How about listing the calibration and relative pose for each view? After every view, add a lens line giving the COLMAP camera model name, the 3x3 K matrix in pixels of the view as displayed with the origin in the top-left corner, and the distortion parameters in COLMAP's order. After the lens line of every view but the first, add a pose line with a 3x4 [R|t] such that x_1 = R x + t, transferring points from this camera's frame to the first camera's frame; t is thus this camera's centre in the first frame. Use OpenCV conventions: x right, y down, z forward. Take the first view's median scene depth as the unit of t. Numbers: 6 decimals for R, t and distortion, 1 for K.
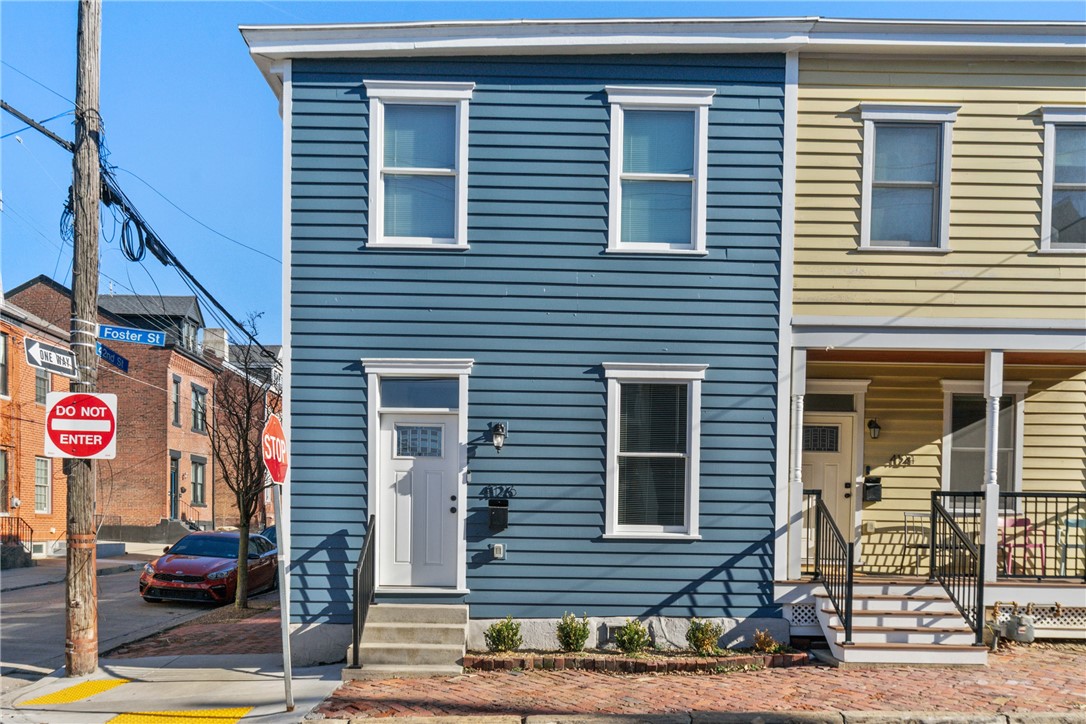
lens RADIAL K [[868.7, 0, 544.5], [0, 868.7, 421.9], [0, 0, 1]] dist [0.008262, 0.000812]
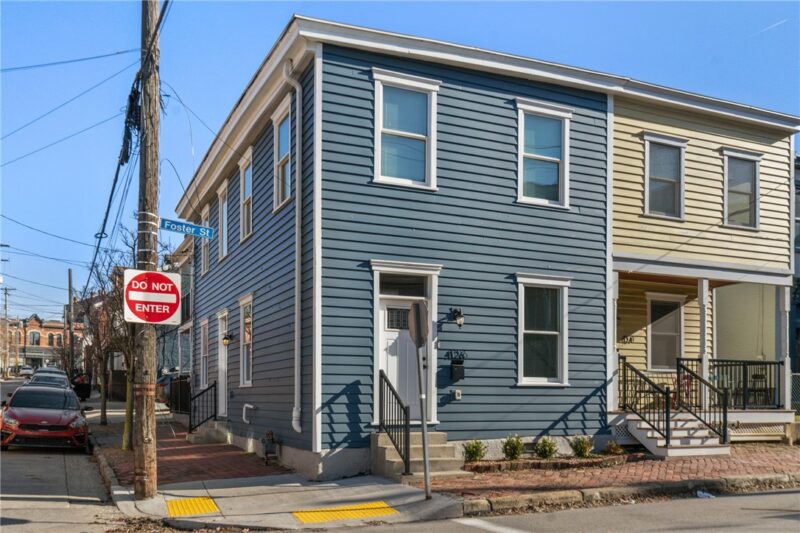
lens RADIAL K [[700.4, 0, 399.7], [0, 700.4, 265.5], [0, 0, 1]] dist [0.004299, 0.002436]
pose [[0.920873, 0.063005, 0.384739, -0.604233], [-0.042232, 0.997169, -0.062214, 0.006274], [-0.387570, 0.041043, 0.920926, -0.076207]]
